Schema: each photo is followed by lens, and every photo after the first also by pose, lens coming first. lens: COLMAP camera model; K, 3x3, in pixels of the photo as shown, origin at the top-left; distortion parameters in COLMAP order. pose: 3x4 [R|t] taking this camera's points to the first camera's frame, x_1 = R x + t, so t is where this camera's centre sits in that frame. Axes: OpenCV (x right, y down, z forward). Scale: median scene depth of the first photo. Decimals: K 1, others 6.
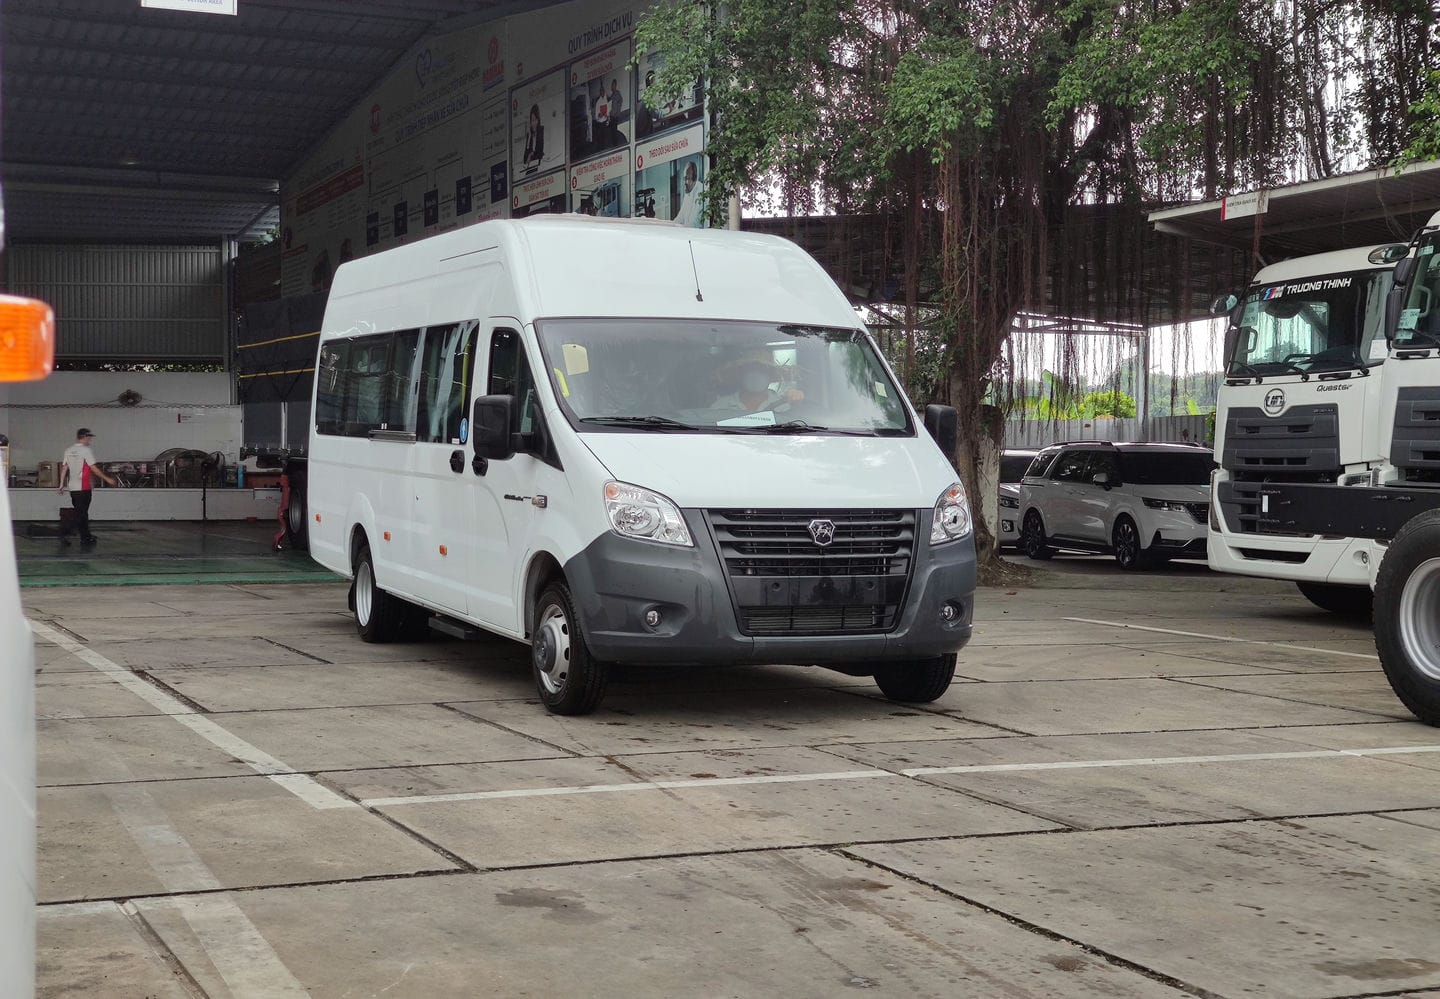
lens RADIAL K [[2184.3, 0, 716.5], [0, 2184.3, 521.2], [0, 0, 1]] dist [0.257548, -1.028272]
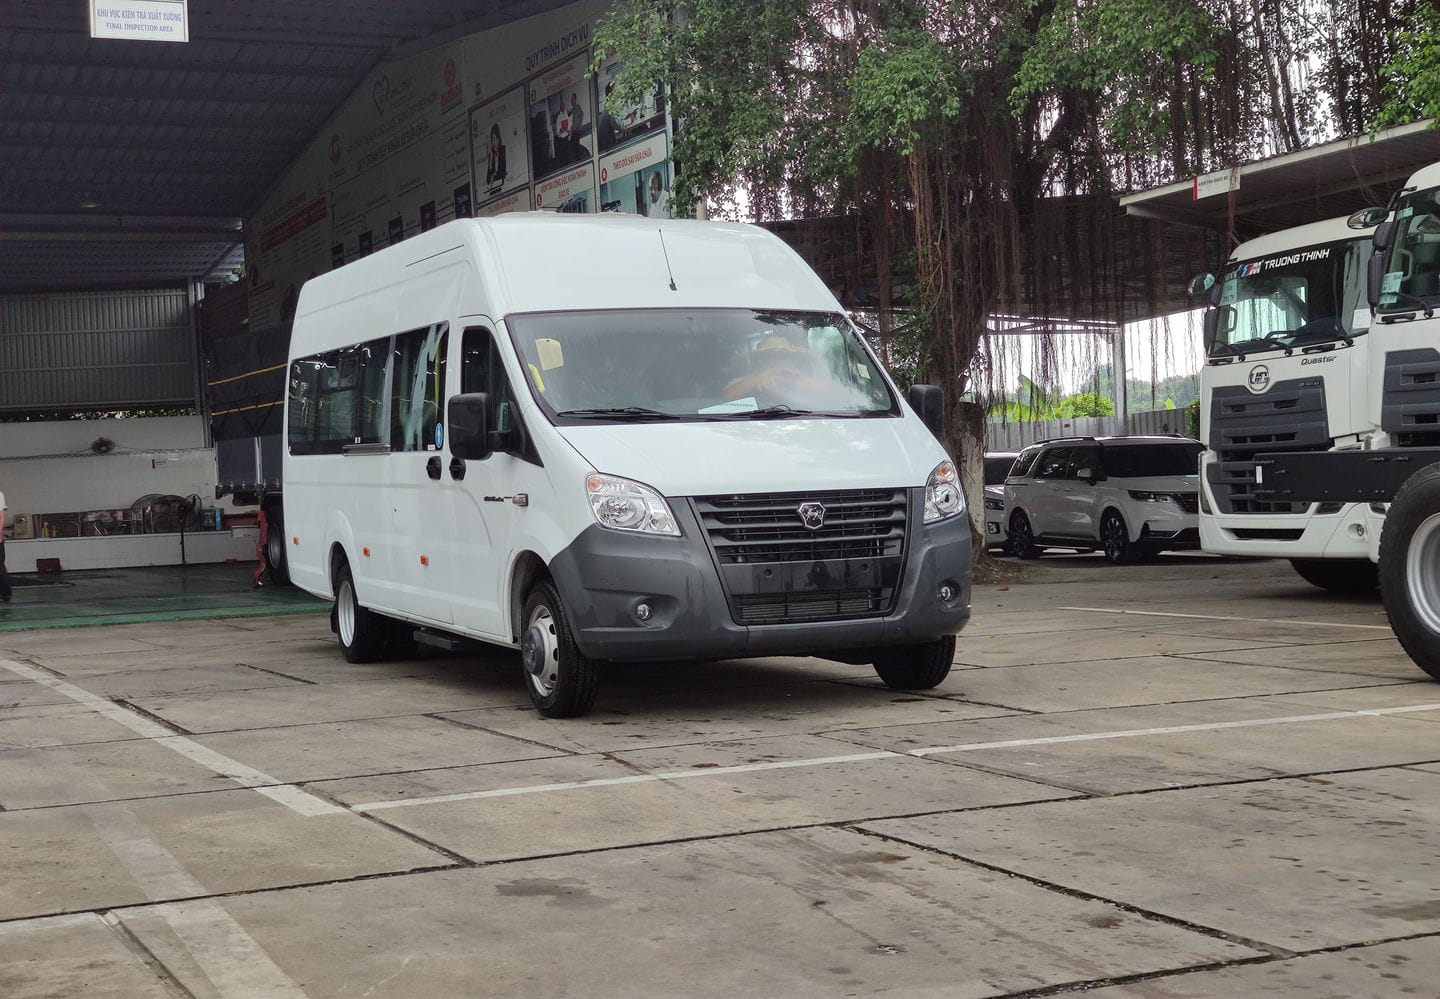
lens RADIAL K [[2168.5, 0, 702.4], [0, 2168.5, 524.1], [0, 0, 1]] dist [0.251818, -0.973228]
pose [[0.998495, -0.054768, 0.002694, -0.003285], [0.054806, 0.998356, -0.016786, 0.021994], [-0.001770, 0.016909, 0.999855, 0.033845]]
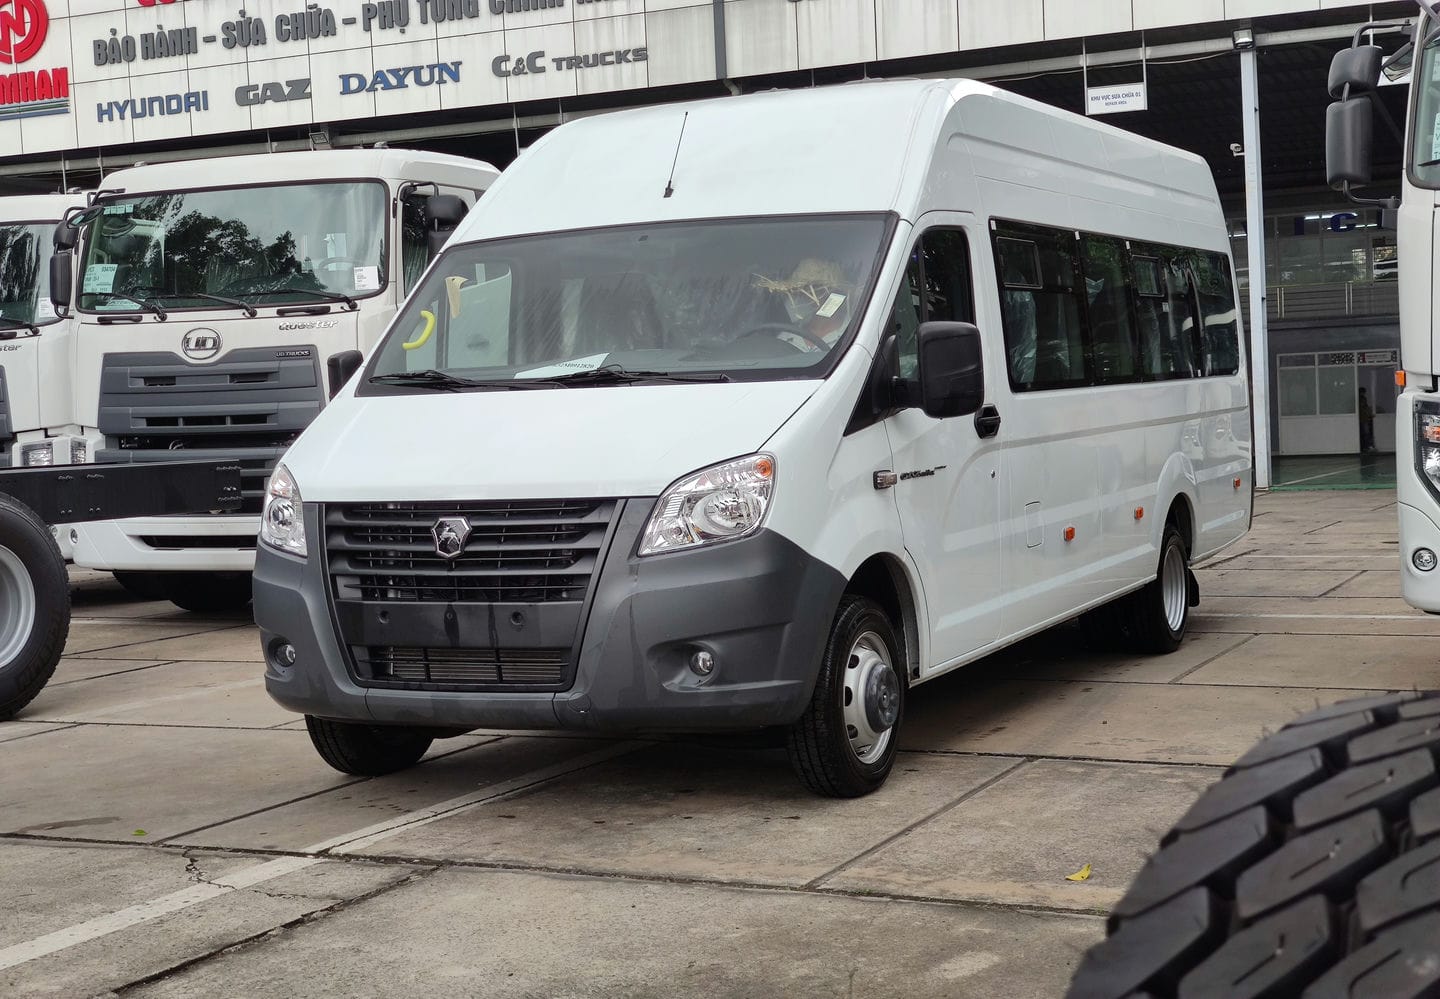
lens RADIAL K [[2093.2, 0, 729.3], [0, 2093.2, 497.2], [0, 0, 1]] dist [0.060461, -0.065061]
pose [[0.652343, -0.006380, -0.757897, 0.569005], [0.022592, 0.999684, 0.011031, -0.011617], [0.757587, -0.024318, 0.652281, 0.633207]]
